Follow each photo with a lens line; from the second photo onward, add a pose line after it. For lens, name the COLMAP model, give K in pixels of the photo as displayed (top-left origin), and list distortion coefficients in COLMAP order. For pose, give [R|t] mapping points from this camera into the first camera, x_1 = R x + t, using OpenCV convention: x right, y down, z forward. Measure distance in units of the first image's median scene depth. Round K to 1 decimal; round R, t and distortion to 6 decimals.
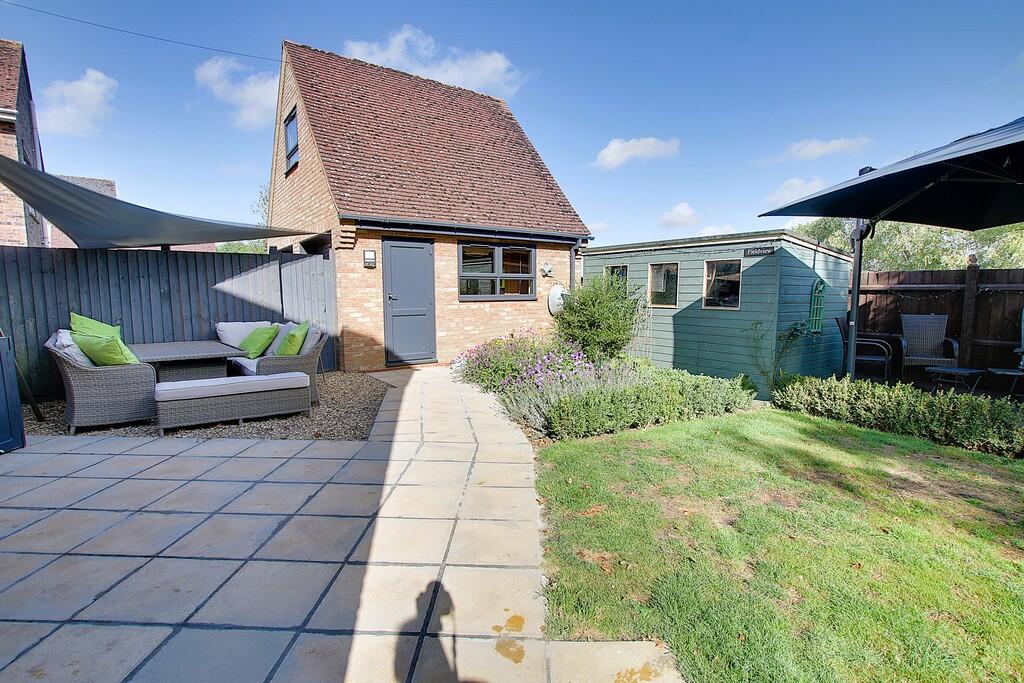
lens RADIAL K [[480.1, 0, 514.5], [0, 480.1, 343.2], [0, 0, 1]] dist [-0.029693, 0.001595]
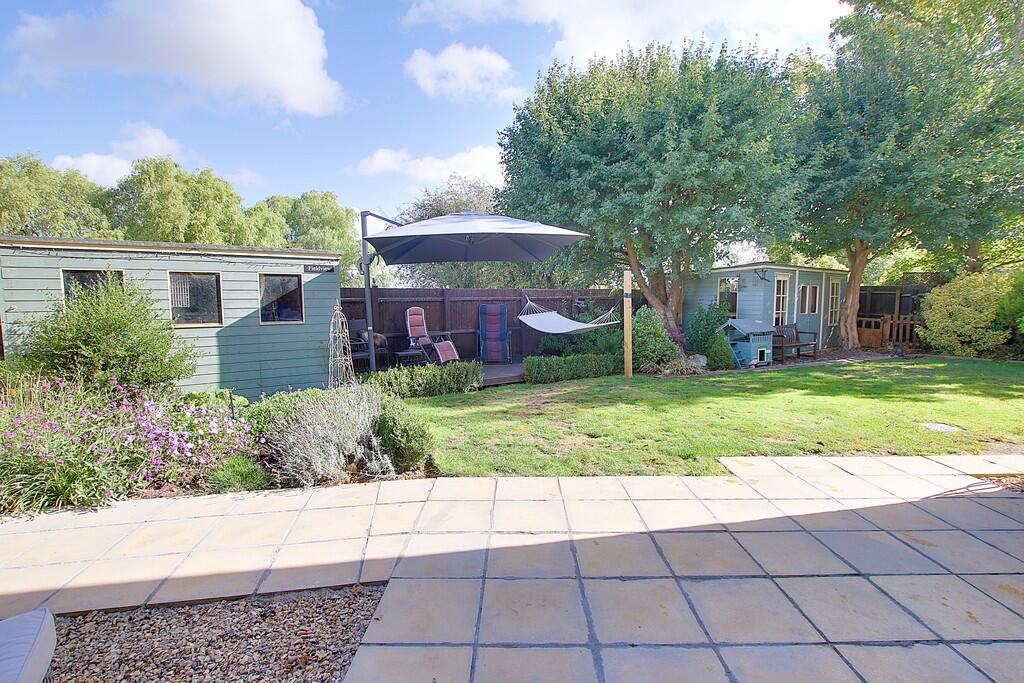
lens RADIAL K [[480.1, 0, 514.5], [0, 480.1, 343.2], [0, 0, 1]] dist [-0.029693, 0.001595]
pose [[-0.007336, -0.092435, 0.995692, -0.530081], [0.111141, 0.989474, 0.092676, -0.067938], [-0.993778, 0.111343, 0.003014, 0.516234]]
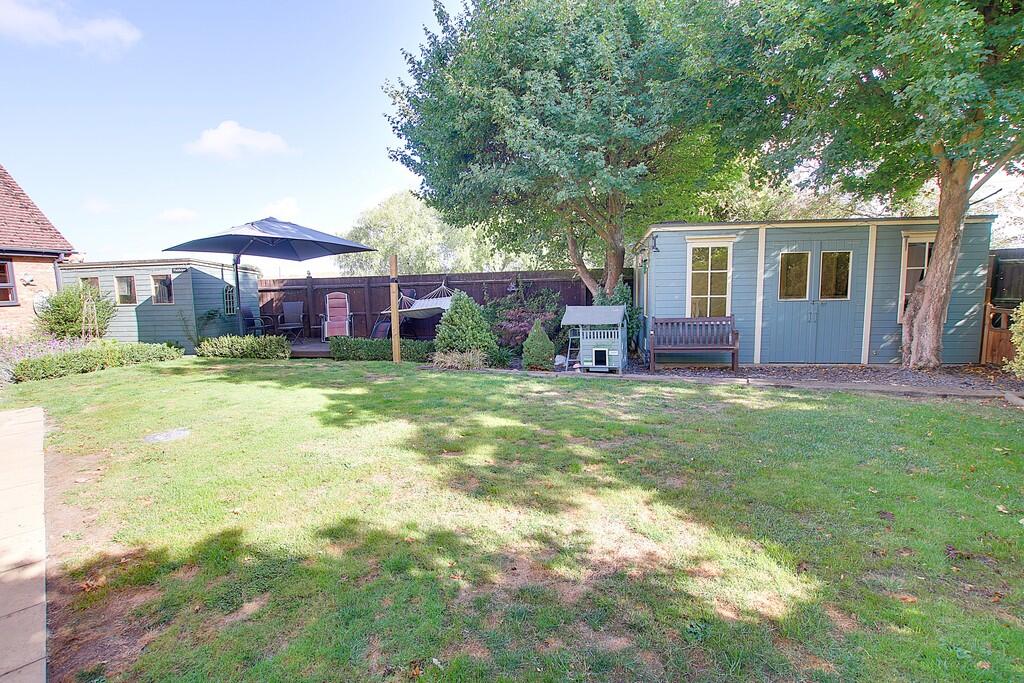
lens RADIAL K [[480.1, 0, 514.5], [0, 480.1, 343.2], [0, 0, 1]] dist [-0.029693, 0.001595]
pose [[0.688976, -0.102471, 0.717504, 0.081733], [0.100454, 0.993901, 0.045485, 0.104733], [-0.717789, 0.040738, 0.695068, -0.955290]]
